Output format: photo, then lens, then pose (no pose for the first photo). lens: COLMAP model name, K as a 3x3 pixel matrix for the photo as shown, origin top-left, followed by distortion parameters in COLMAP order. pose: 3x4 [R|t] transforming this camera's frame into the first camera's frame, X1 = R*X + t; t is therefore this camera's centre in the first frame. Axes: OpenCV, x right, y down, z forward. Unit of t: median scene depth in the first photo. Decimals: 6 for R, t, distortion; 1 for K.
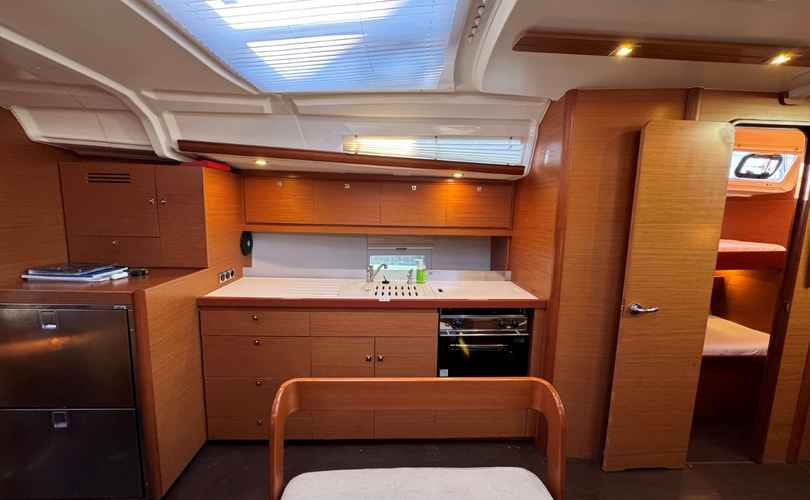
lens RADIAL K [[322.4, 0, 409.0], [0, 322.4, 247.0], [0, 0, 1]] dist [-0.001890, 0.000188]
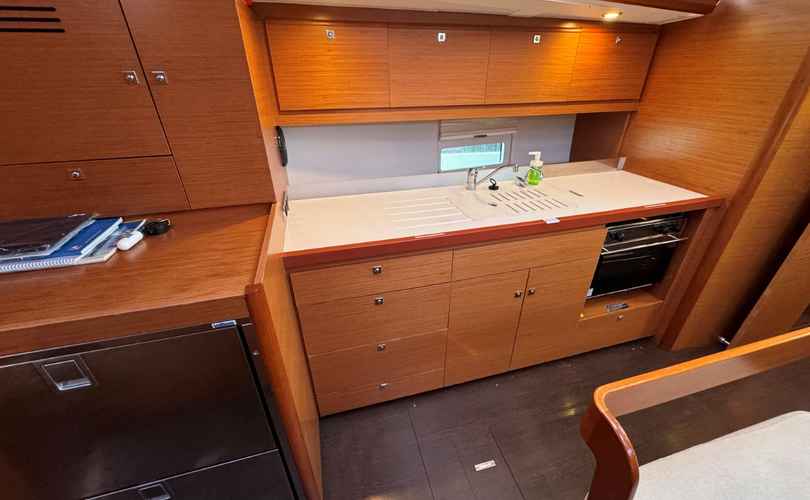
lens RADIAL K [[322.4, 0, 406.5], [0, 322.4, 247.6], [0, 0, 1]] dist [-0.001890, 0.000188]
pose [[0.975508, -0.130169, 0.177311, -0.525502], [0.055429, 0.925557, 0.374528, -0.066846], [-0.212864, -0.355527, 0.910104, 0.402614]]
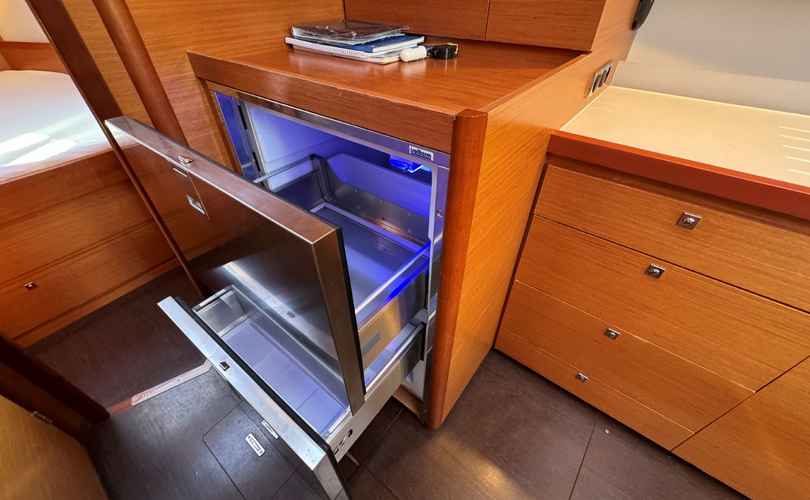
lens RADIAL K [[322.4, 0, 408.1], [0, 322.4, 253.4], [0, 0, 1]] dist [-0.001890, 0.000188]
pose [[0.757687, 0.403107, -0.513239, -0.512800], [-0.053644, 0.822240, 0.566608, 0.058661], [0.650409, -0.401779, 0.644625, 0.539095]]
